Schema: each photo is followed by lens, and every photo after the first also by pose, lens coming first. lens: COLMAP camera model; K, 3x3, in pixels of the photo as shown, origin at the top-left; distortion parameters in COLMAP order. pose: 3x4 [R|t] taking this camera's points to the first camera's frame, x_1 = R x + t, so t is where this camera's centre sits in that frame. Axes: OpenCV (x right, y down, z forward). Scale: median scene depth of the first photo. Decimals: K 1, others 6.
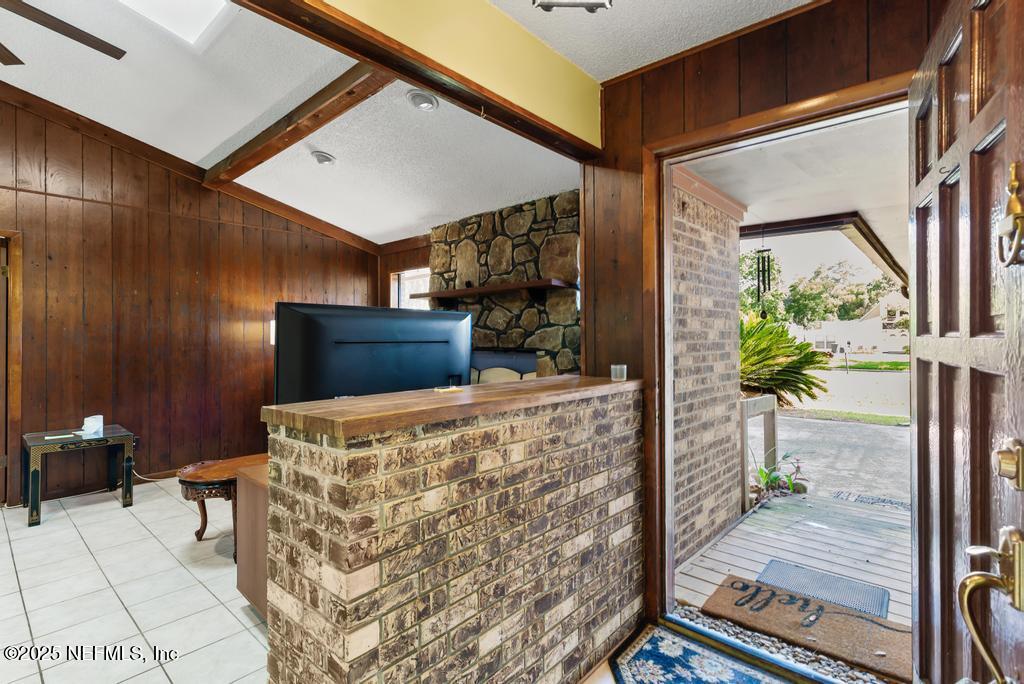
lens RADIAL K [[485.1, 0, 507.0], [0, 485.1, 342.1], [0, 0, 1]] dist [-0.001024, -0.000327]
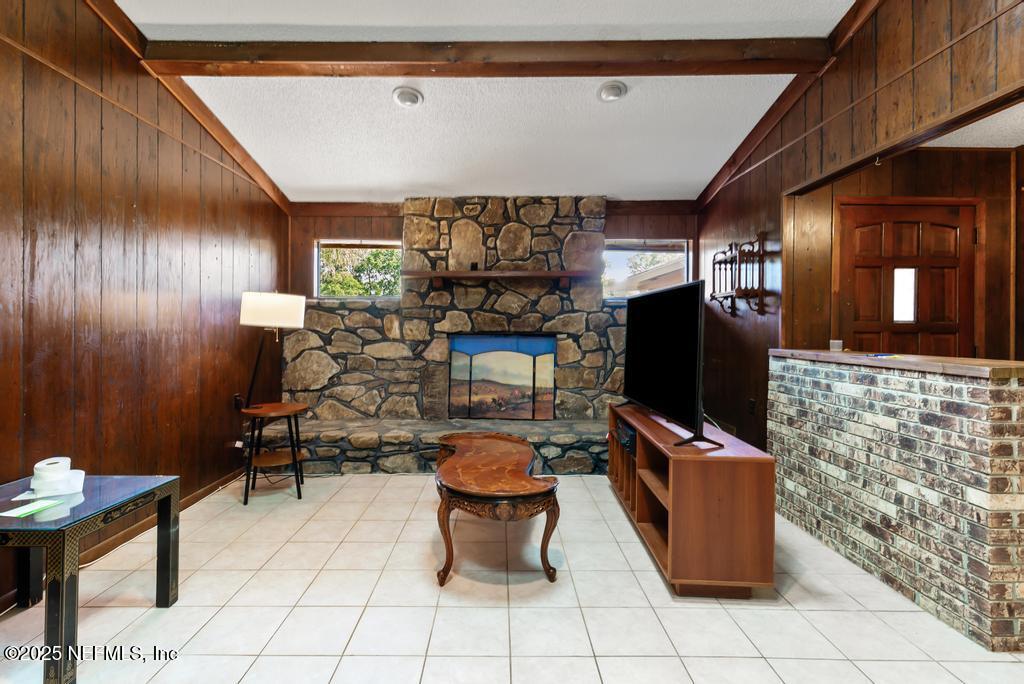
lens RADIAL K [[485.1, 0, 504.8], [0, 485.1, 332.6], [0, 0, 1]] dist [-0.001024, -0.000327]
pose [[0.747955, 0.001656, 0.663747, -0.720914], [-0.003690, 0.999992, 0.001663, 0.012284], [-0.663739, -0.003693, 0.747955, 0.249563]]
